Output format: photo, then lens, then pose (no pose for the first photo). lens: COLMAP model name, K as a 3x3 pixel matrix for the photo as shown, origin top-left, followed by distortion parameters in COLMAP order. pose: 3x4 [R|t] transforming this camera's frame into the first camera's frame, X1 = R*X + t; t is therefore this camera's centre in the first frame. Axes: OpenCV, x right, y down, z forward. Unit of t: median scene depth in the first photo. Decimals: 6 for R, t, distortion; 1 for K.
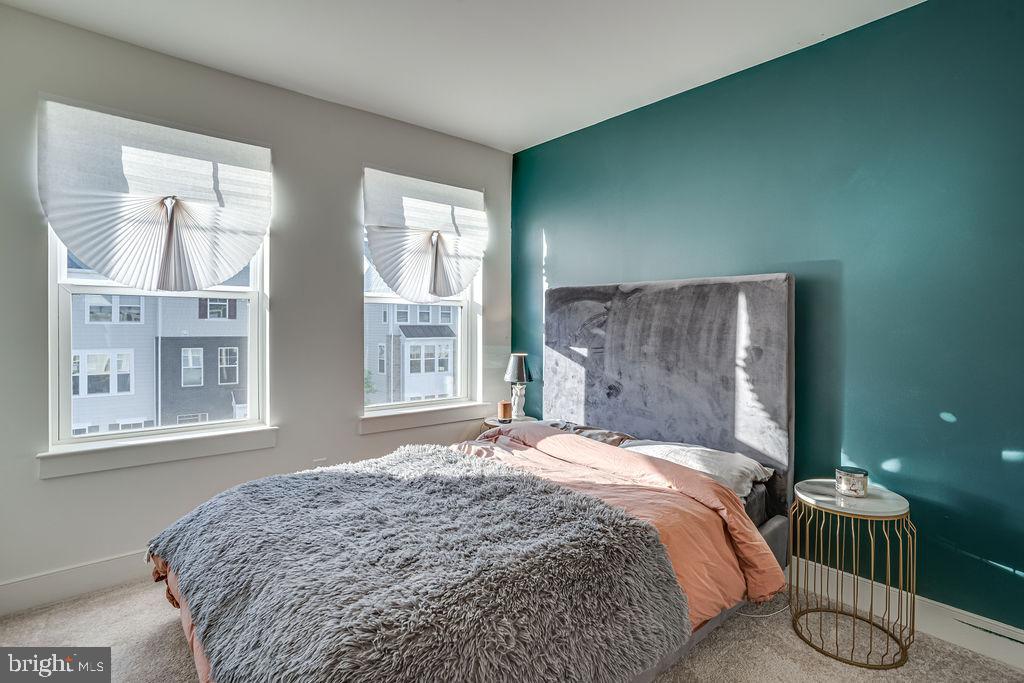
lens RADIAL K [[516.9, 0, 511.7], [0, 516.9, 331.1], [0, 0, 1]] dist [-0.000626, -0.000256]
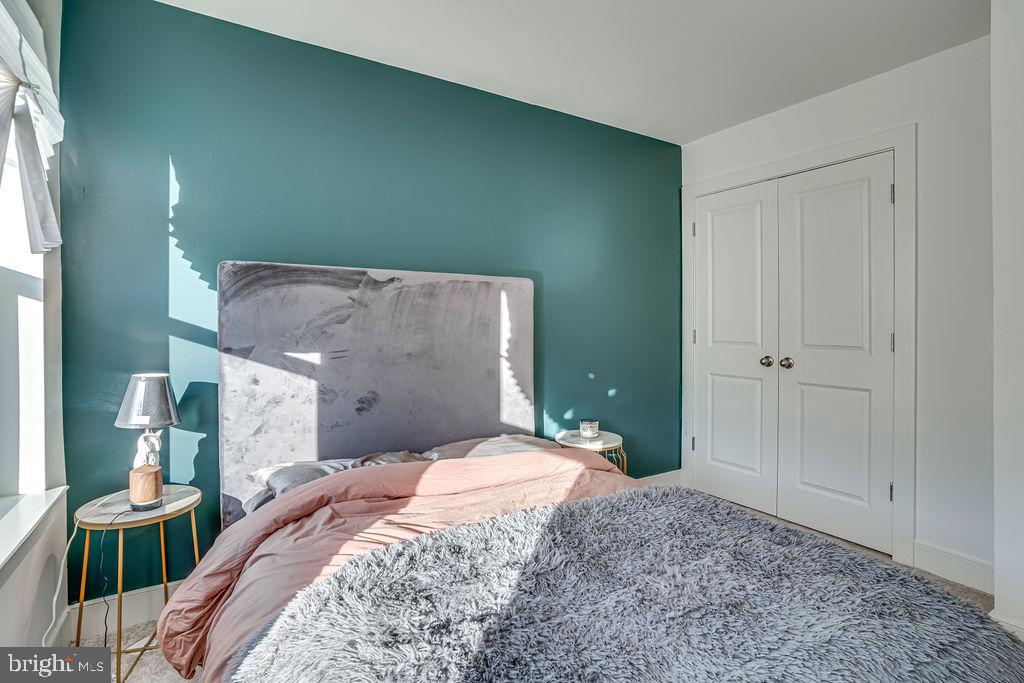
lens RADIAL K [[513.3, 0, 509.7], [0, 513.3, 315.8], [0, 0, 1]] dist [0.000403, -0.000015]
pose [[0.181289, 0.006903, 0.983406, -0.527965], [0.013876, 0.999858, -0.009577, -0.008188], [-0.983332, 0.015382, 0.181167, 0.632526]]
